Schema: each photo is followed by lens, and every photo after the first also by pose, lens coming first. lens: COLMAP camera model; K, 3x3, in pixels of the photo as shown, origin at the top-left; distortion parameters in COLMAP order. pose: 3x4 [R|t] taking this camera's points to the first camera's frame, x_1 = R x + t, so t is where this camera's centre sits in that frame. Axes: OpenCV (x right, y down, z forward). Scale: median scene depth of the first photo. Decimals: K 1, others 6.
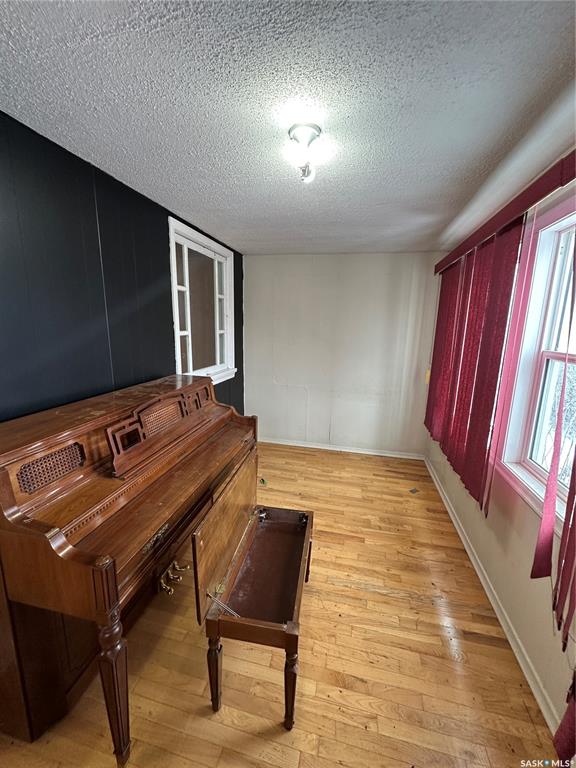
lens RADIAL K [[305.9, 0, 287.9], [0, 305.9, 382.4], [0, 0, 1]] dist [-0.002120, -0.000465]
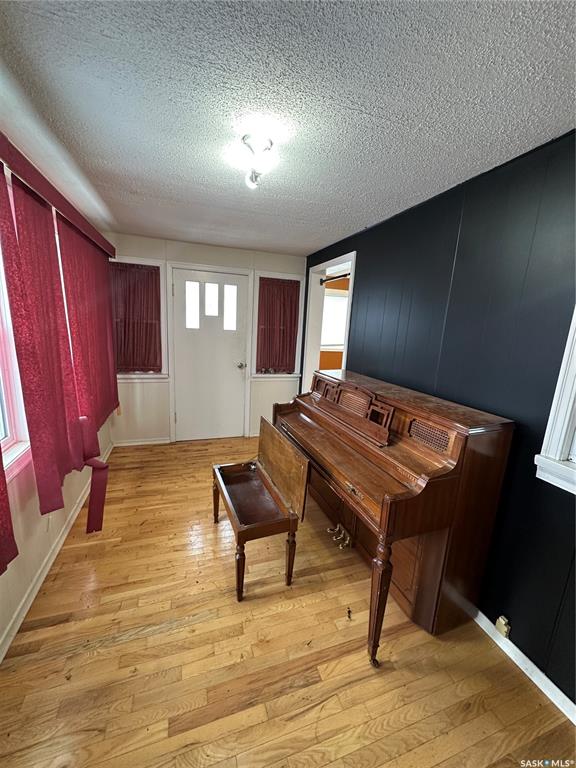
lens RADIAL K [[305.9, 0, 287.2], [0, 305.9, 386.4], [0, 0, 1]] dist [-0.002120, -0.000465]
pose [[-0.845181, 0.036873, -0.533208, 0.439346], [-0.171032, 0.926503, 0.335171, -0.293736], [0.506377, 0.374476, -0.776756, 1.688063]]
